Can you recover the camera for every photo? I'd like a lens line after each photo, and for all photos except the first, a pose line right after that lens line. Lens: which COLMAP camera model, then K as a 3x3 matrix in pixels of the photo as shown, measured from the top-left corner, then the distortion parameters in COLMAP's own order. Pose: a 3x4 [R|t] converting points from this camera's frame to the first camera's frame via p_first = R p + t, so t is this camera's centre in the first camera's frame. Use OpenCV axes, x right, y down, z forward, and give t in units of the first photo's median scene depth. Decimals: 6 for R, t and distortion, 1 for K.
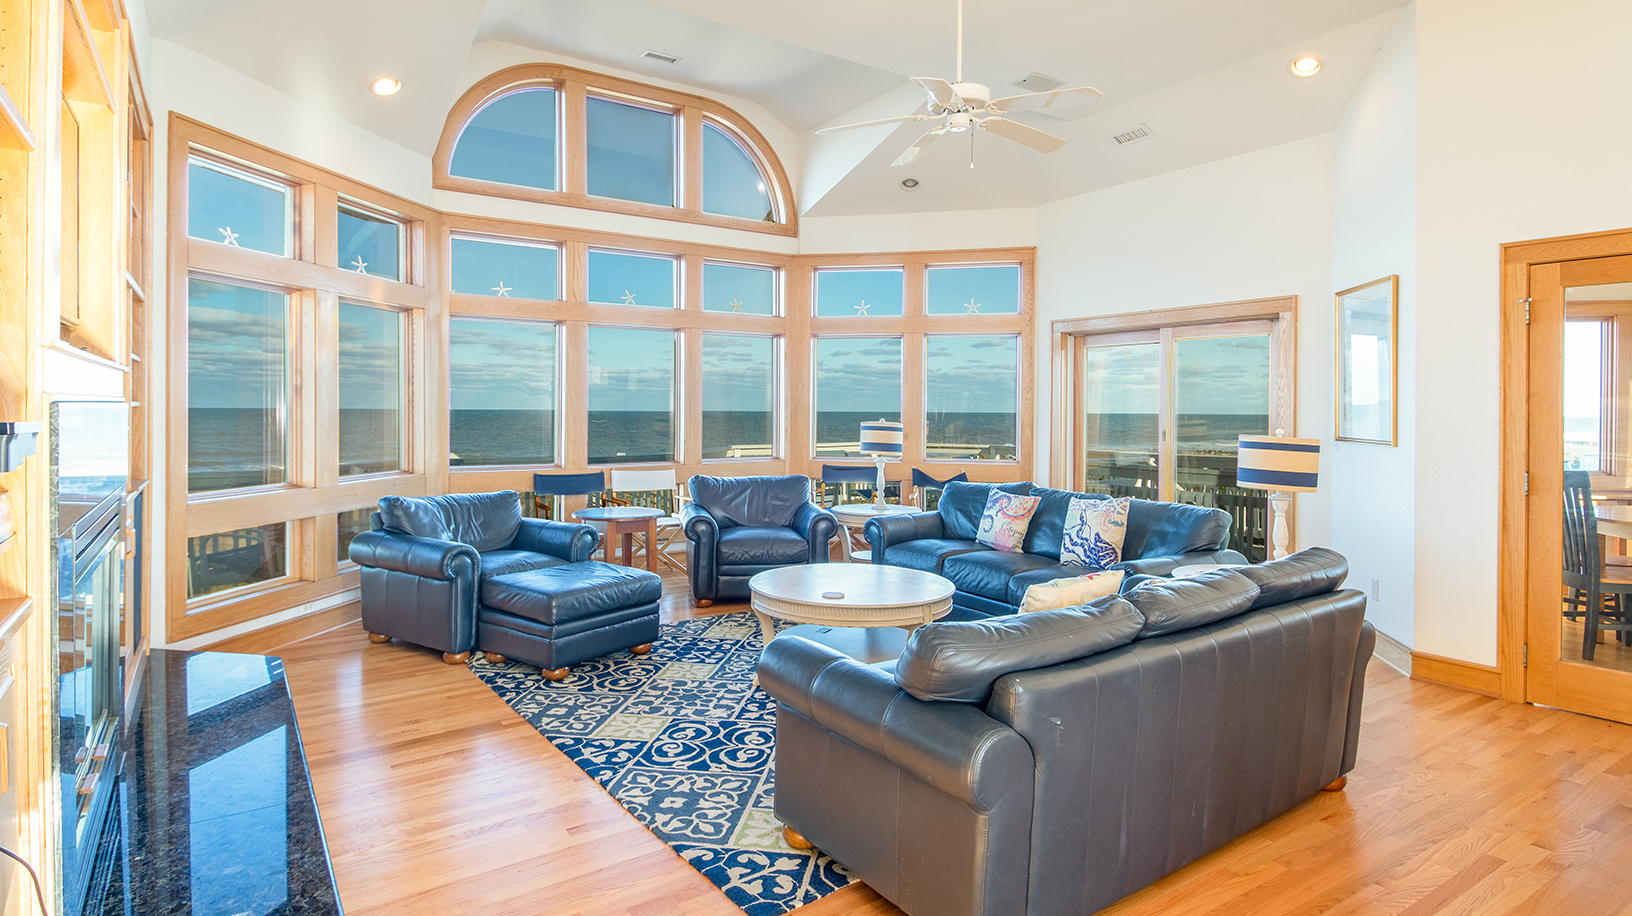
lens RADIAL K [[865.5, 0, 818.6], [0, 865.5, 459.0], [0, 0, 1]] dist [0.005871, -0.004214]
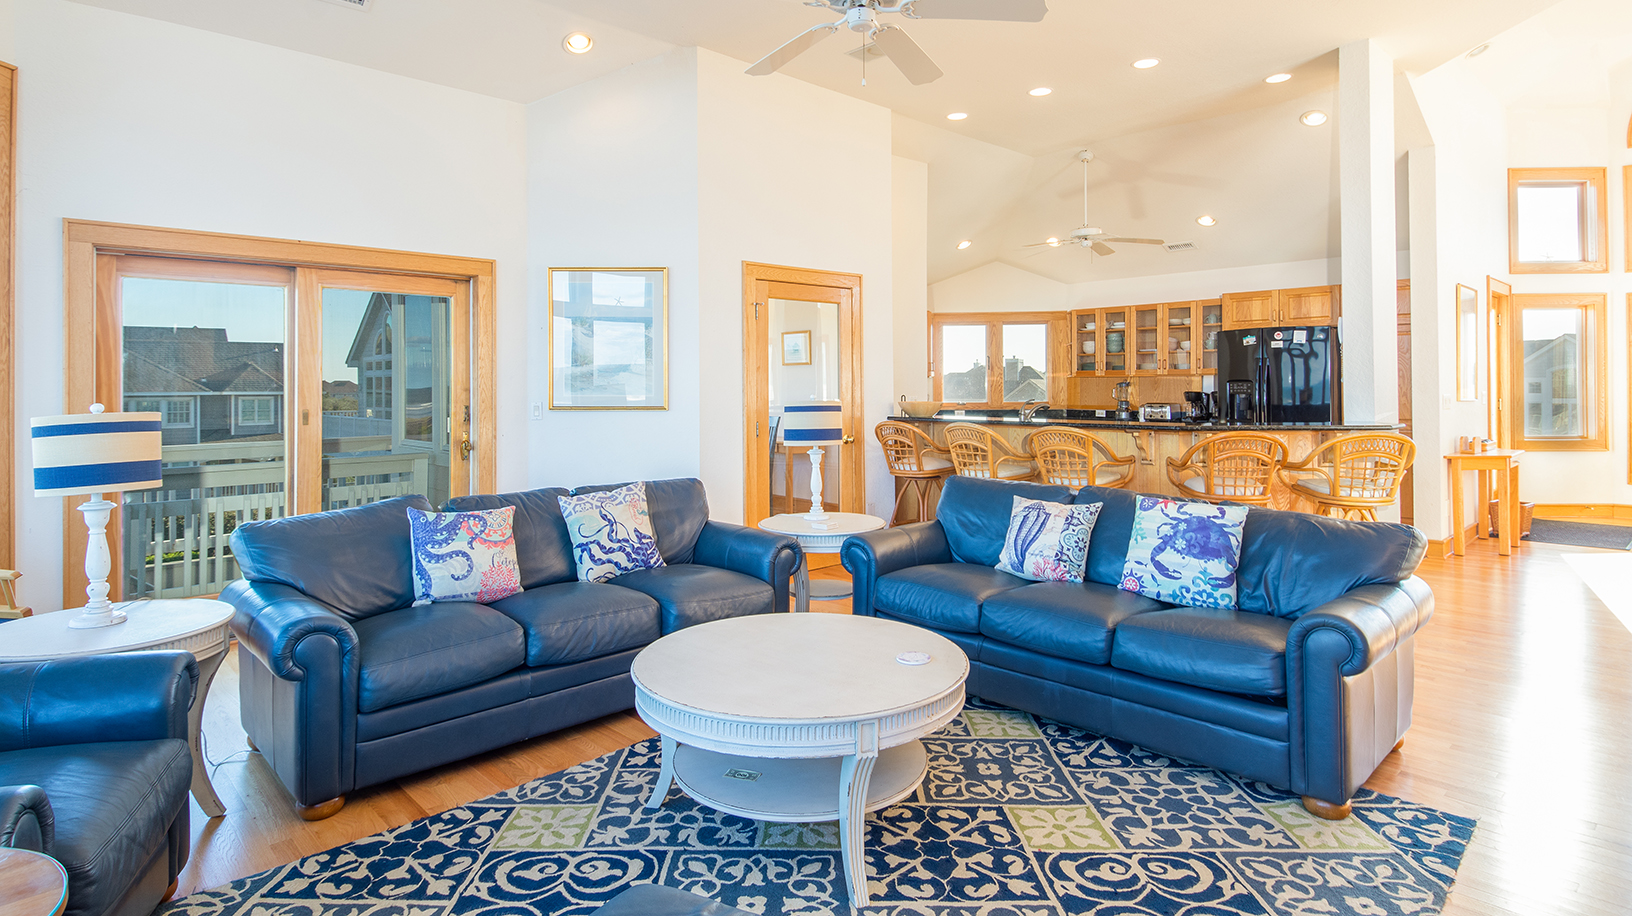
lens RADIAL K [[865.5, 0, 798.8], [0, 865.5, 387.2], [0, 0, 1]] dist [0.005871, -0.004214]
pose [[-0.148878, 0.000261, 0.988856, -0.586116], [0.064568, 0.997868, 0.009457, -0.052317], [-0.986745, 0.065257, -0.148577, 1.117468]]
